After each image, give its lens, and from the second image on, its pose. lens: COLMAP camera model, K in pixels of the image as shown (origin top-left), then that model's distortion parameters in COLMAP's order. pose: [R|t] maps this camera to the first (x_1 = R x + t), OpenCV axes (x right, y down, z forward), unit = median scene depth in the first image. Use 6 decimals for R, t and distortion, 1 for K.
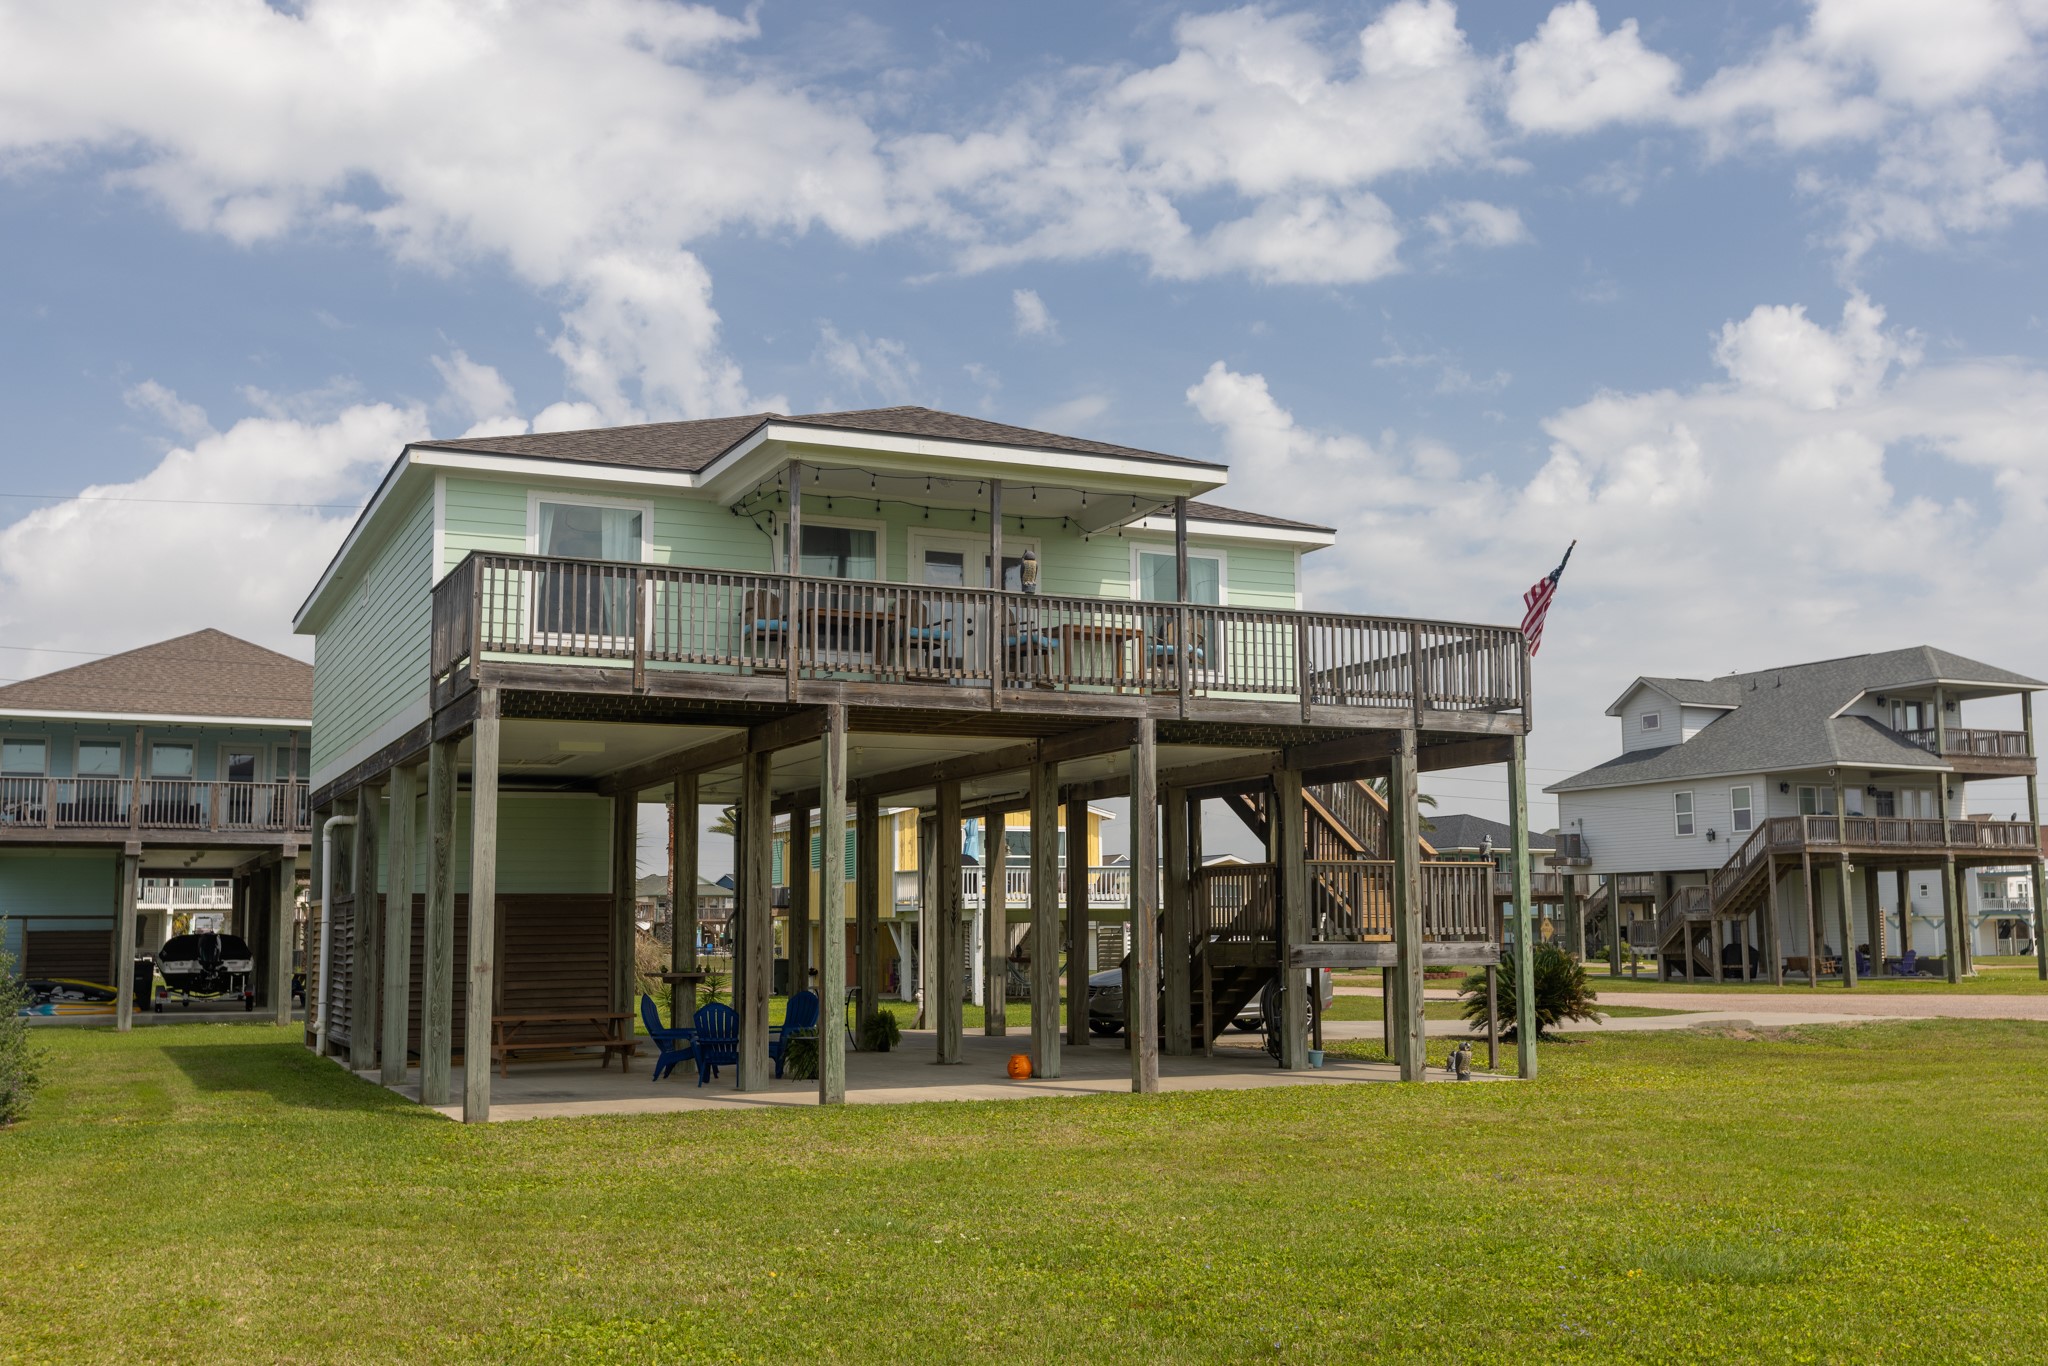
lens RADIAL K [[2089.3, 0, 1060.4], [0, 2089.3, 668.4], [0, 0, 1]] dist [-0.006874, 0.000000]
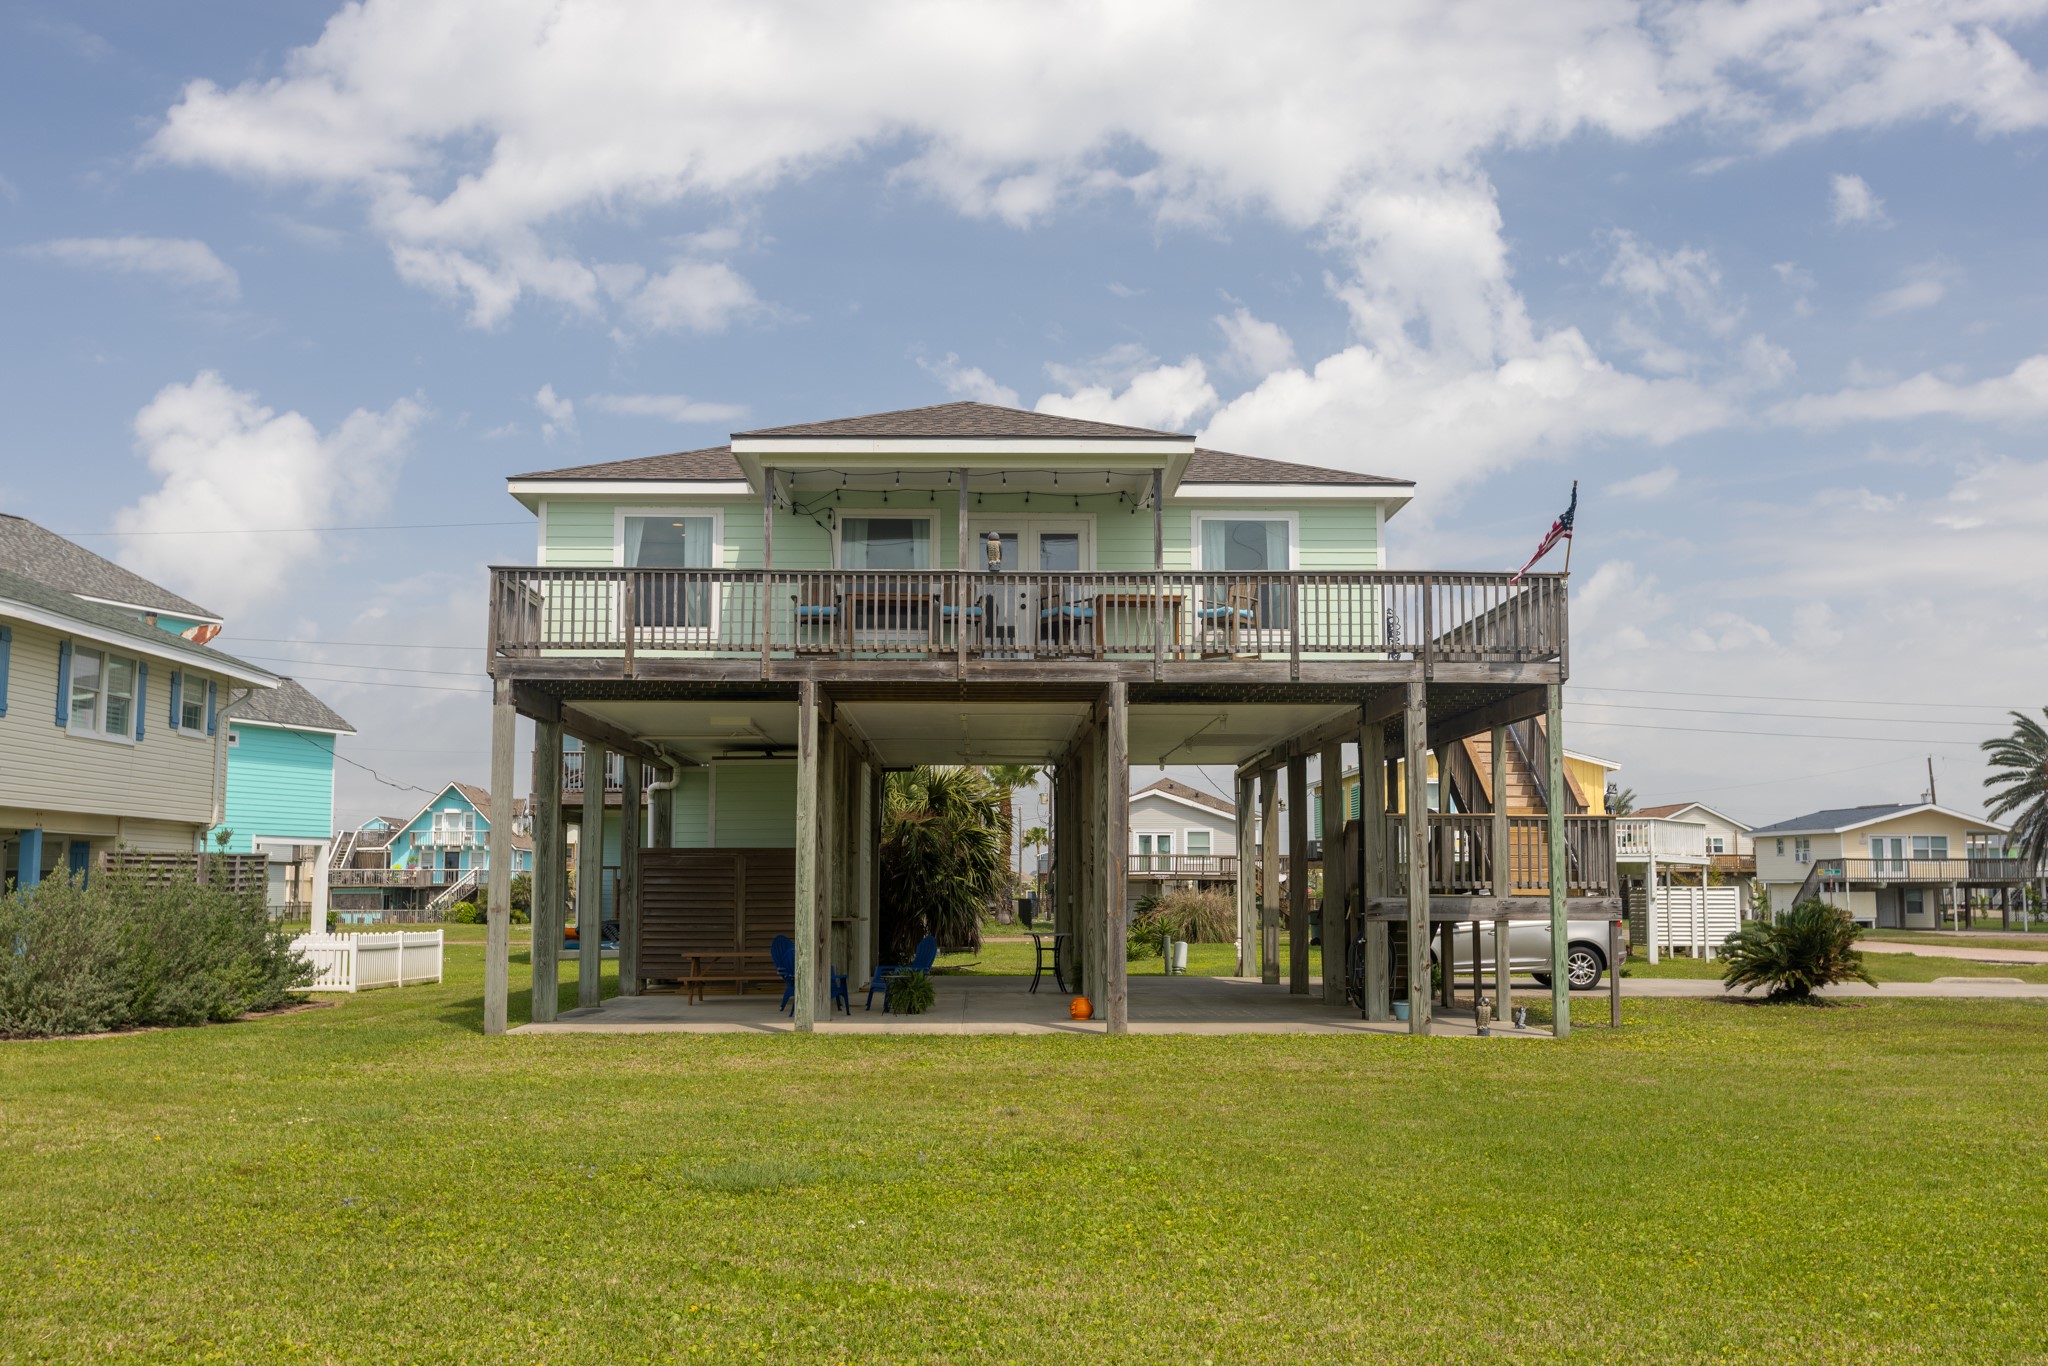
lens RADIAL K [[2089.3, 0, 1049.6], [0, 2089.3, 684.0], [0, 0, 1]] dist [-0.006874, 0.000000]
pose [[0.911456, -0.033689, -0.410016, 0.448015], [0.045038, 0.998822, 0.018050, 0.004169], [0.408925, -0.034918, 0.911900, 0.019975]]
